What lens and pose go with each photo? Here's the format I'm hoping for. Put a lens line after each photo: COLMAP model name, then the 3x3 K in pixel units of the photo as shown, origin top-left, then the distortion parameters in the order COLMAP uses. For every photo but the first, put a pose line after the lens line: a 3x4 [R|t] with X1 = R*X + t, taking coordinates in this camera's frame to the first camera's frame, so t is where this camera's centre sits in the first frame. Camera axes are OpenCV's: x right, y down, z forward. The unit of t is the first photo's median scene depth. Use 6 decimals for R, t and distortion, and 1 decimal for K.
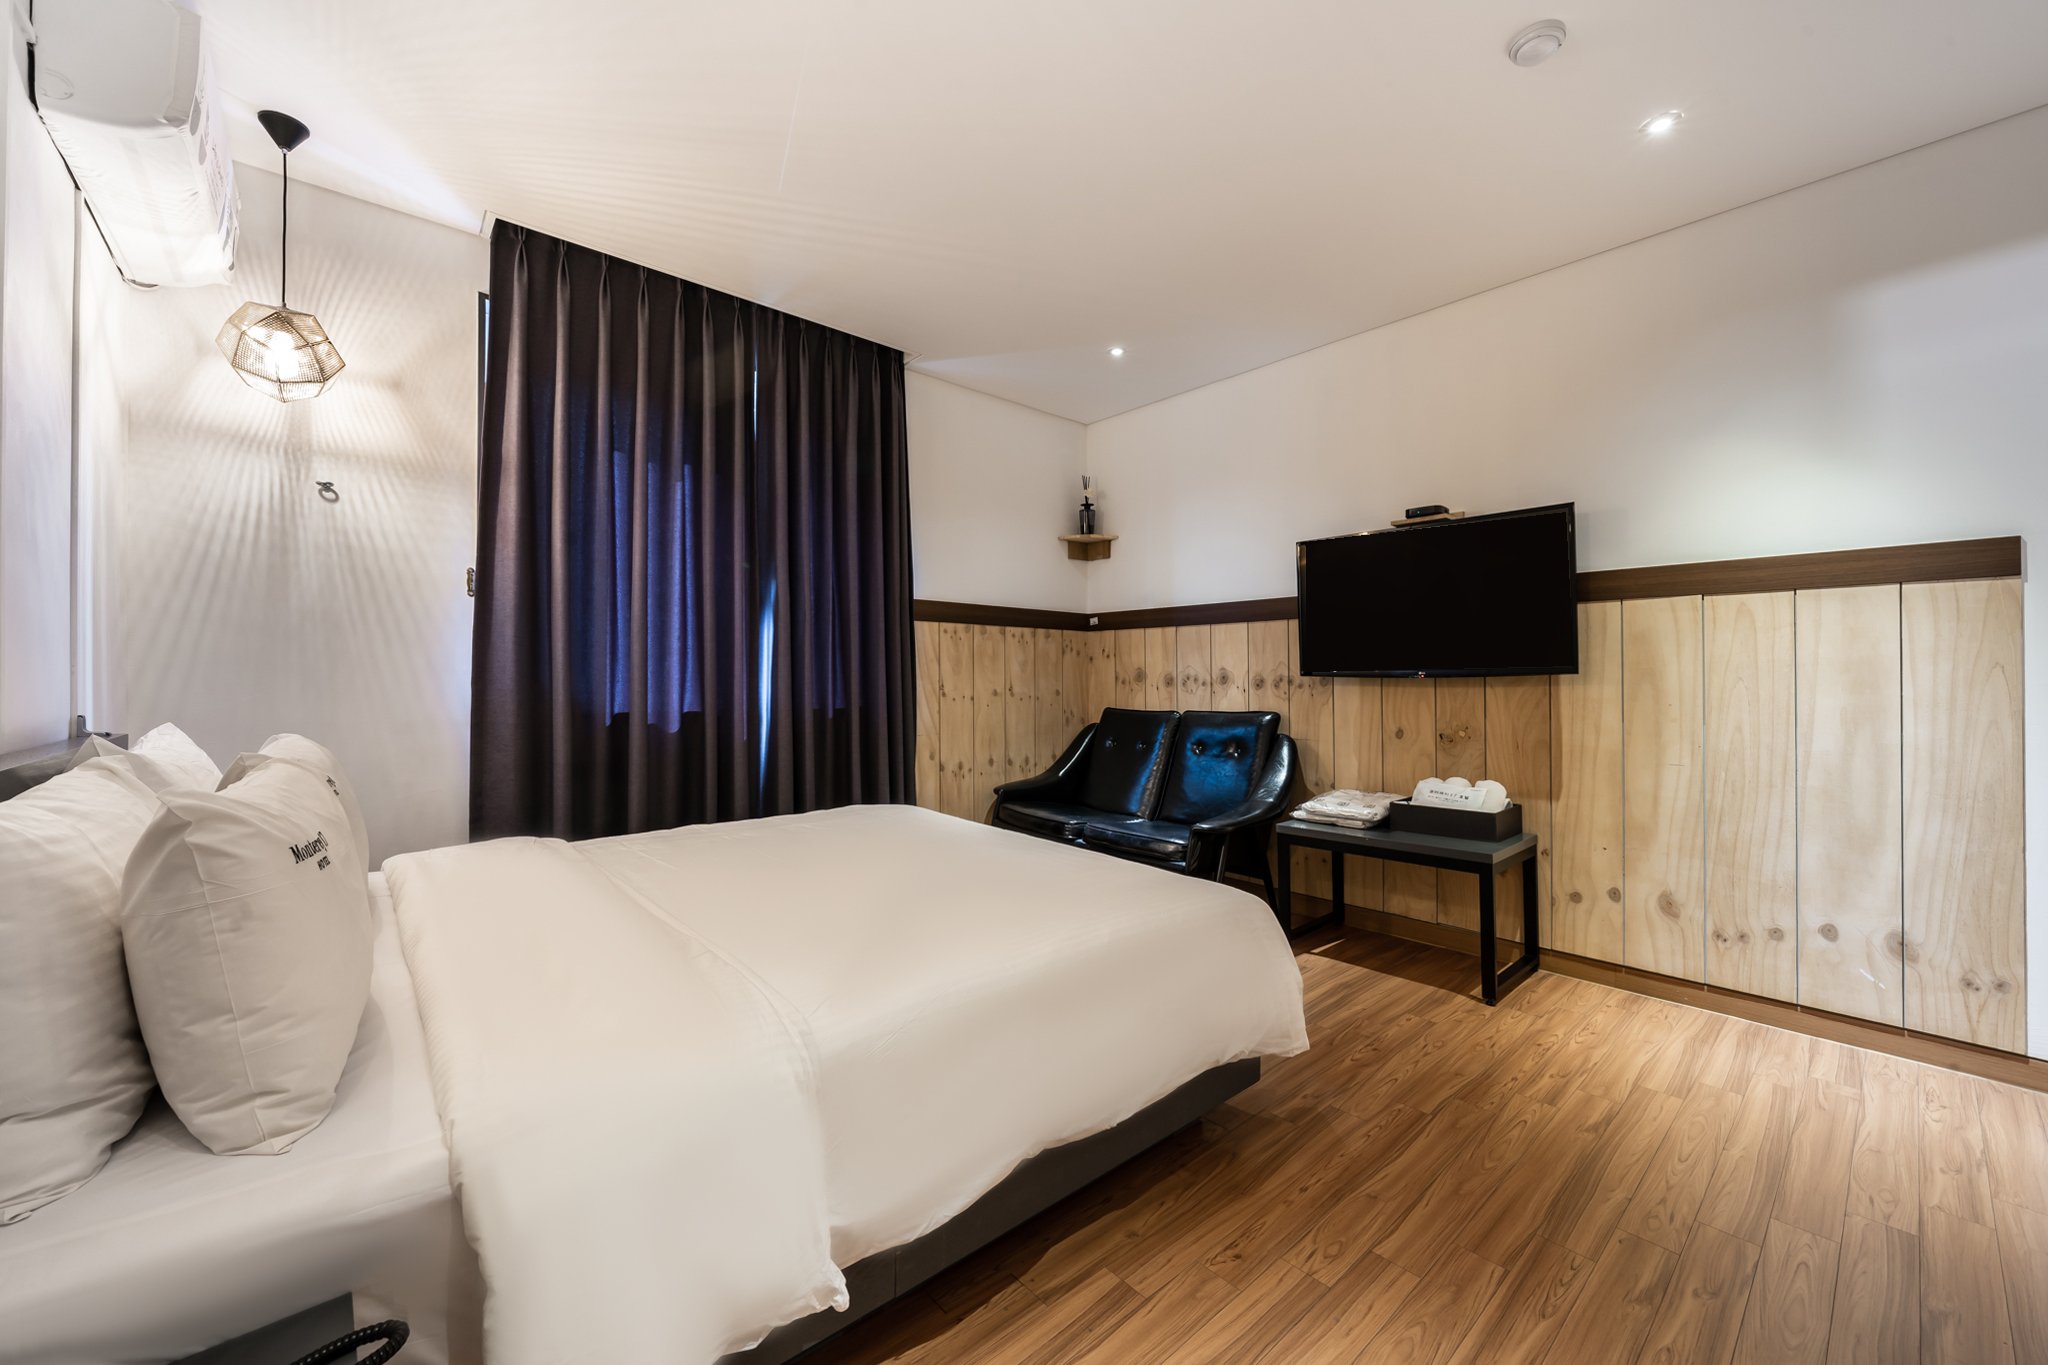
lens RADIAL K [[779.5, 0, 1017.3], [0, 779.5, 655.8], [0, 0, 1]] dist [-0.001225, -0.000280]
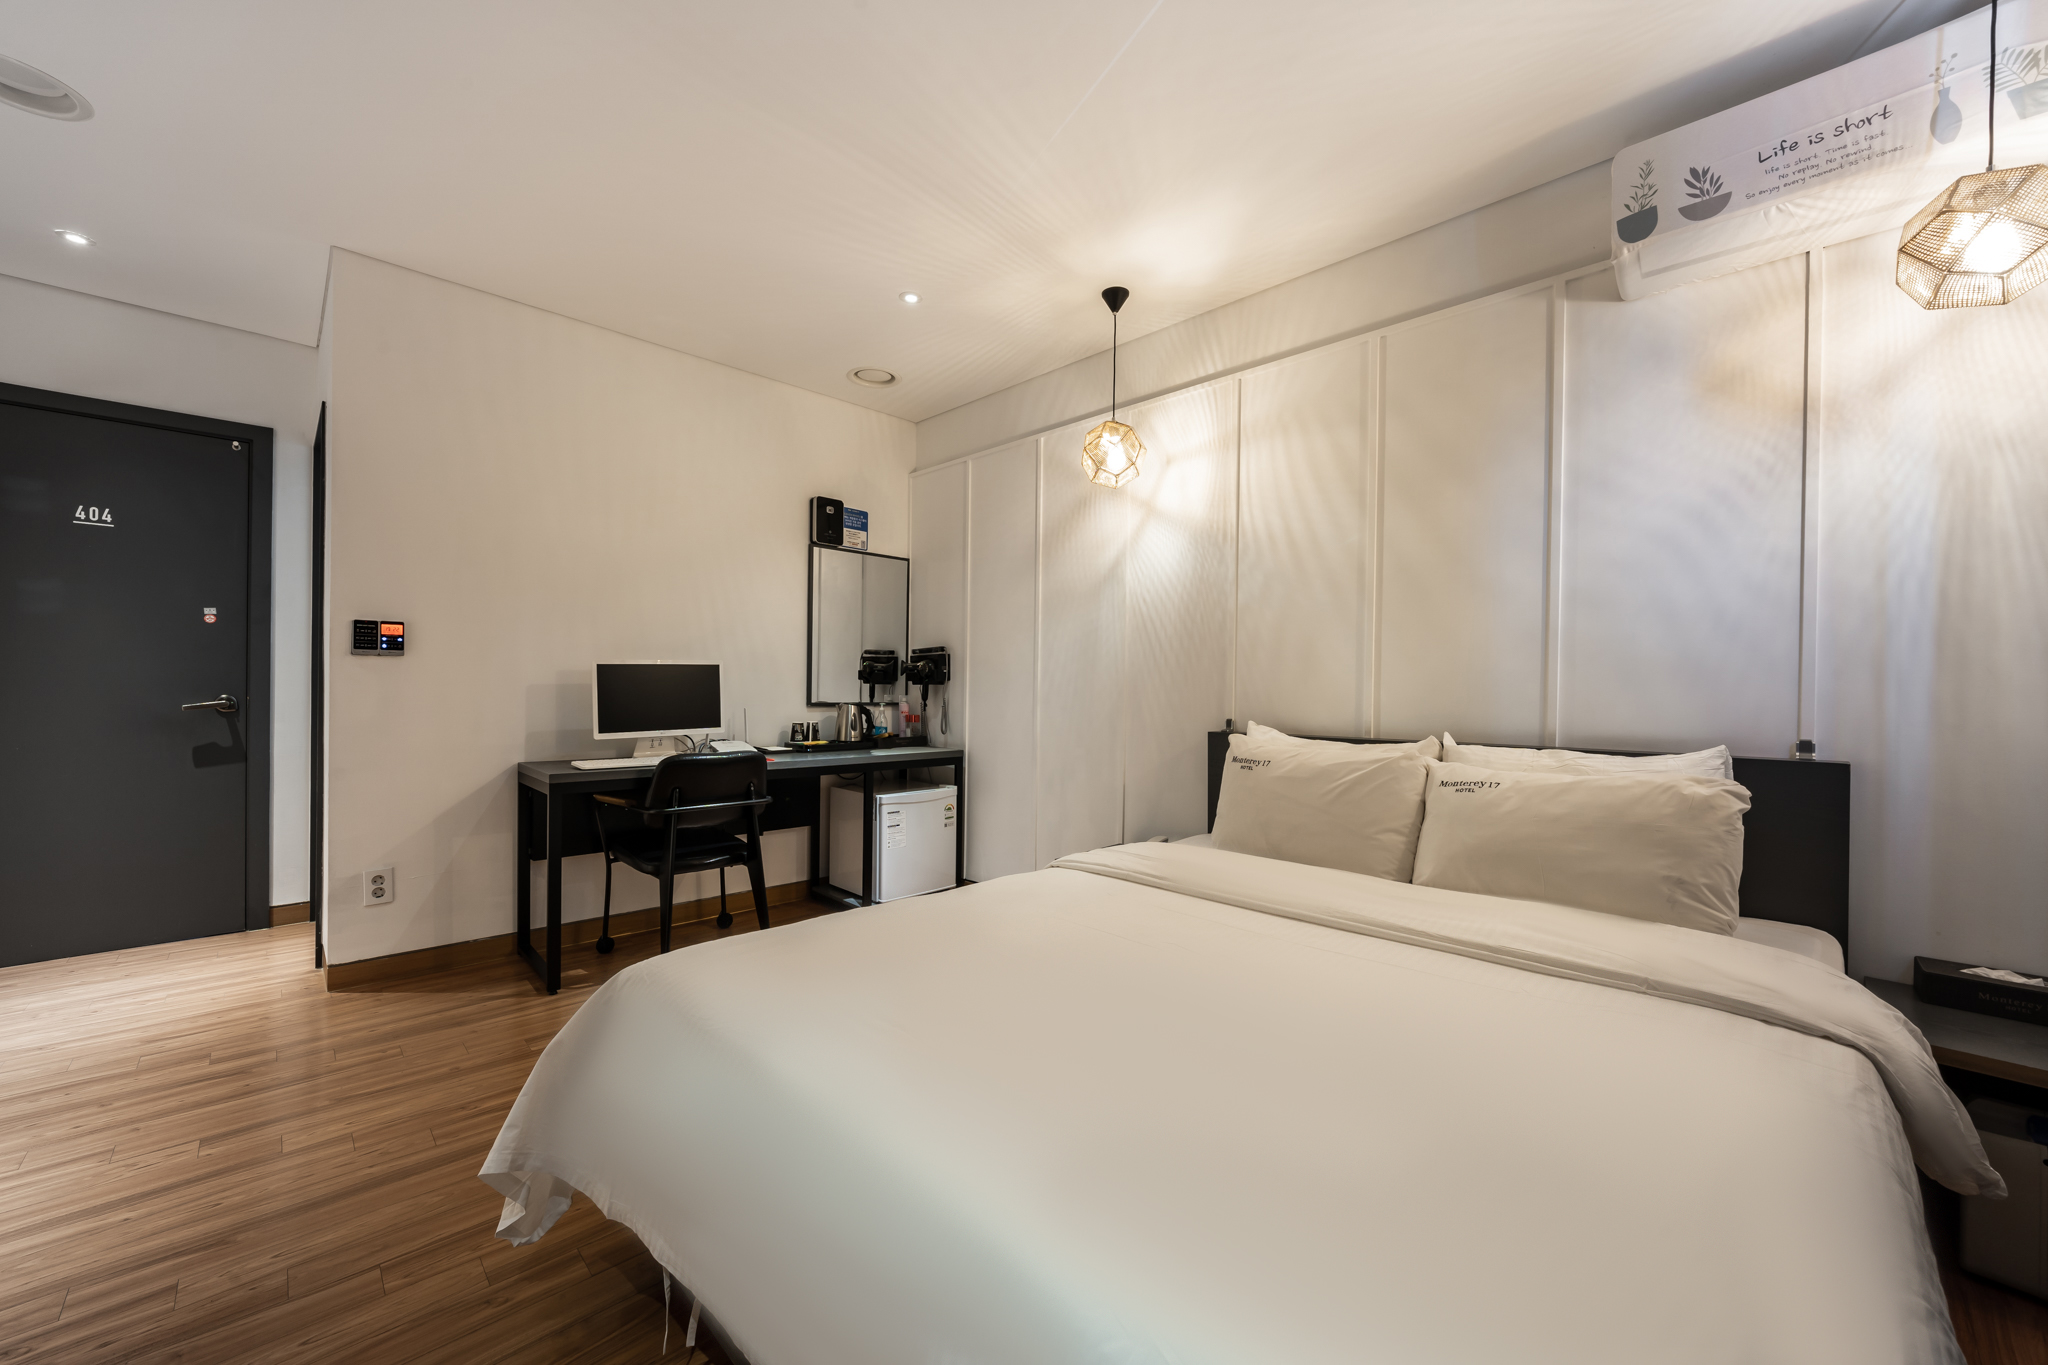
lens RADIAL K [[781.8, 0, 1015.9], [0, 781.8, 701.1], [0, 0, 1]] dist [-0.000185, 0.000032]
pose [[-0.998762, -0.011380, -0.048432, -0.022544], [-0.010989, 0.999905, -0.008318, 0.019057], [0.048522, -0.007776, -0.998792, 0.899737]]
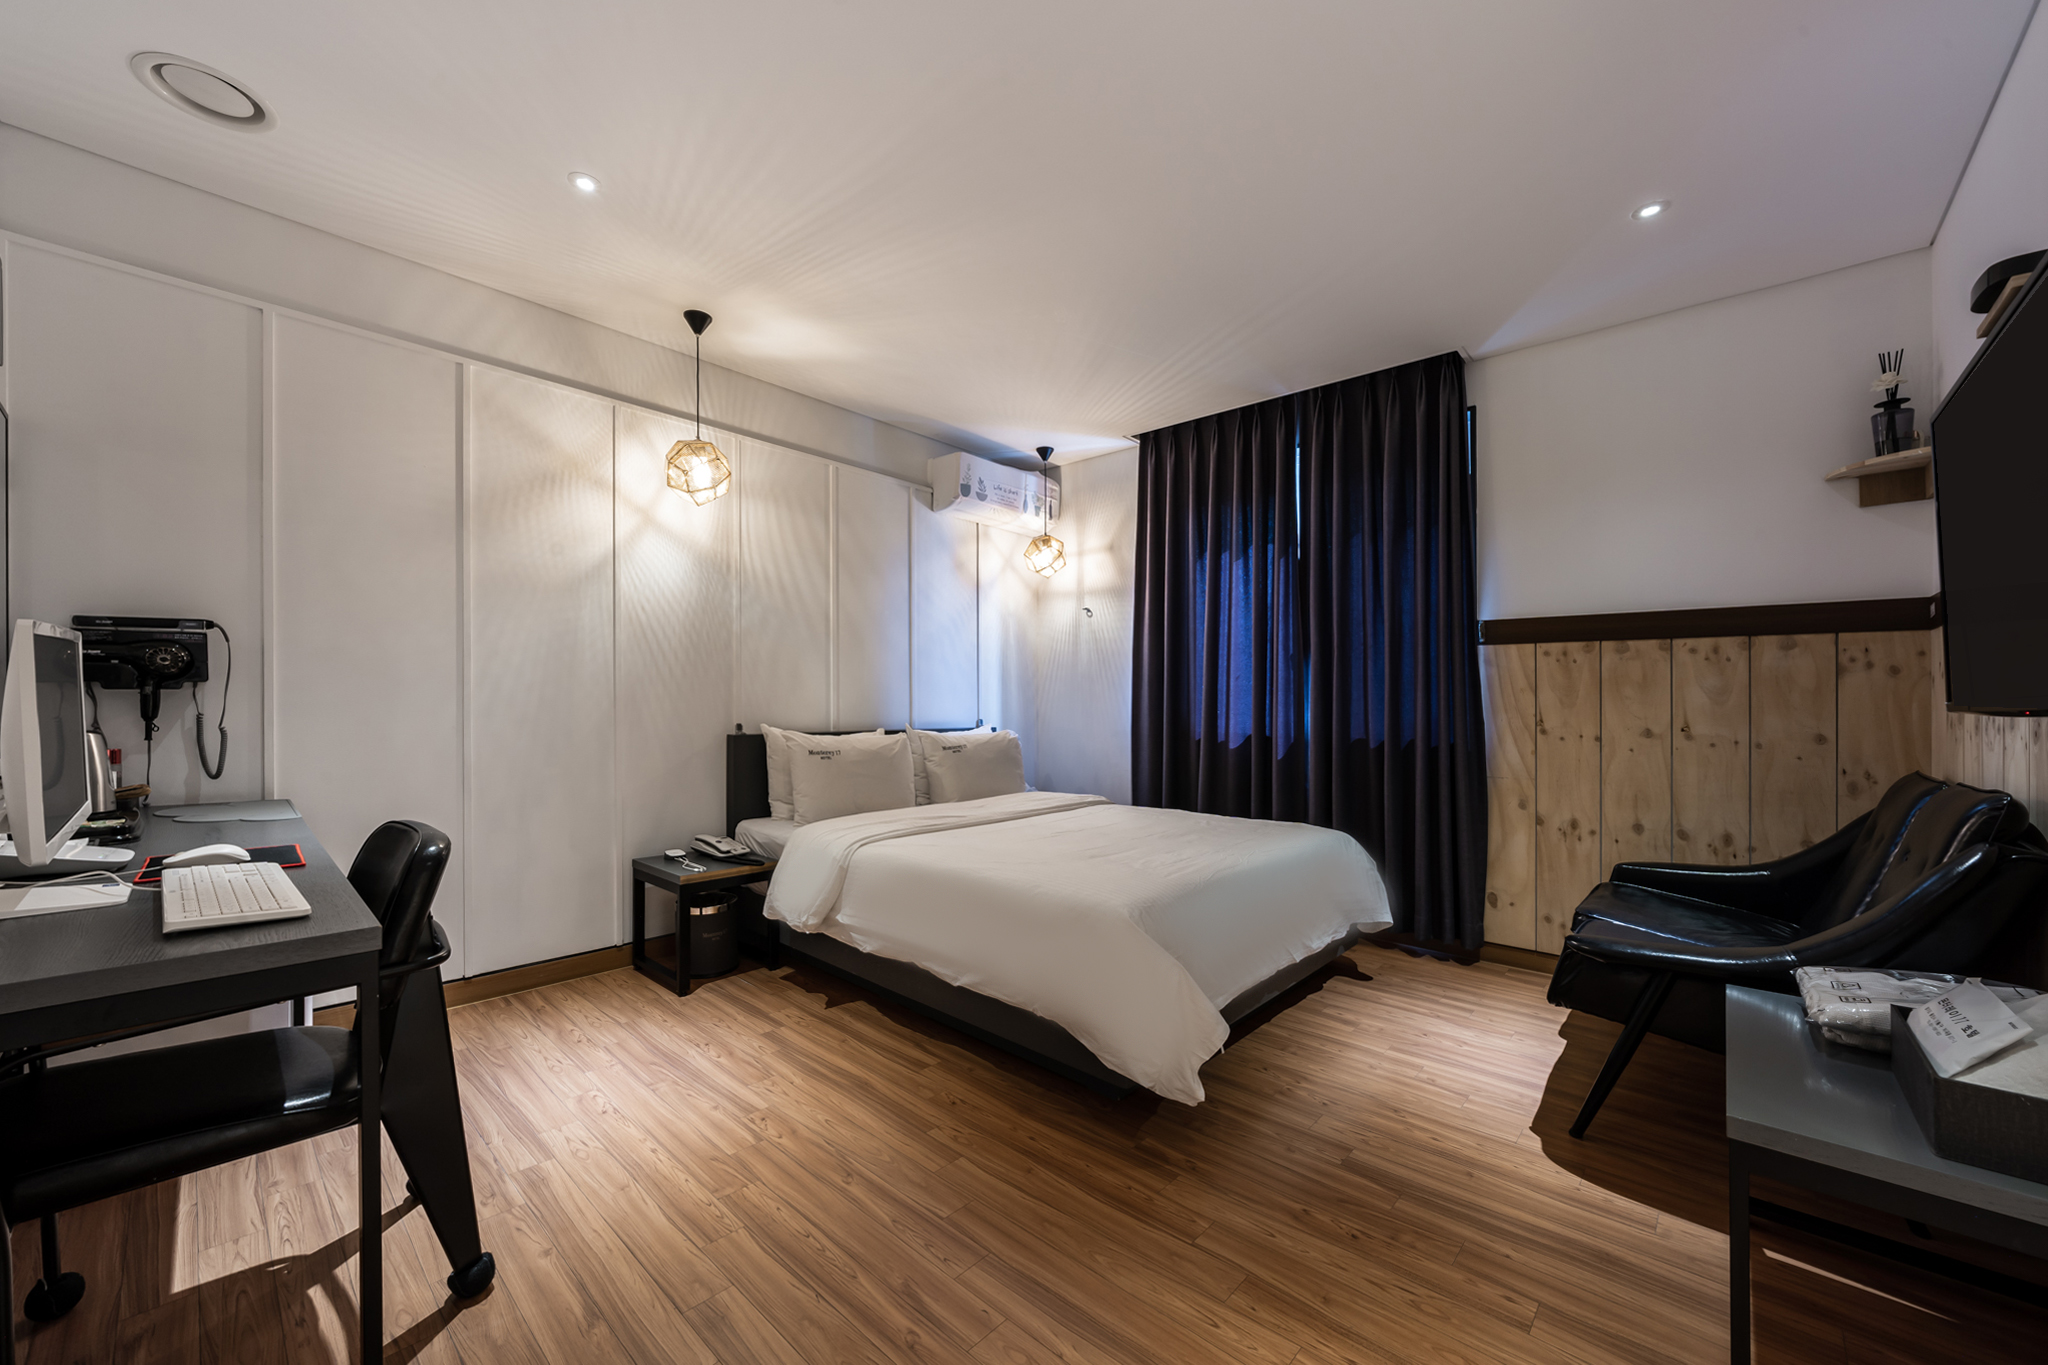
lens RADIAL K [[781.8, 0, 1015.9], [0, 781.8, 701.1], [0, 0, 1]] dist [-0.000185, 0.000032]
pose [[0.110182, -0.002166, -0.993909, 0.667077], [0.018304, 0.999832, -0.000150, 0.007823], [0.993743, -0.018176, 0.110203, 0.368050]]
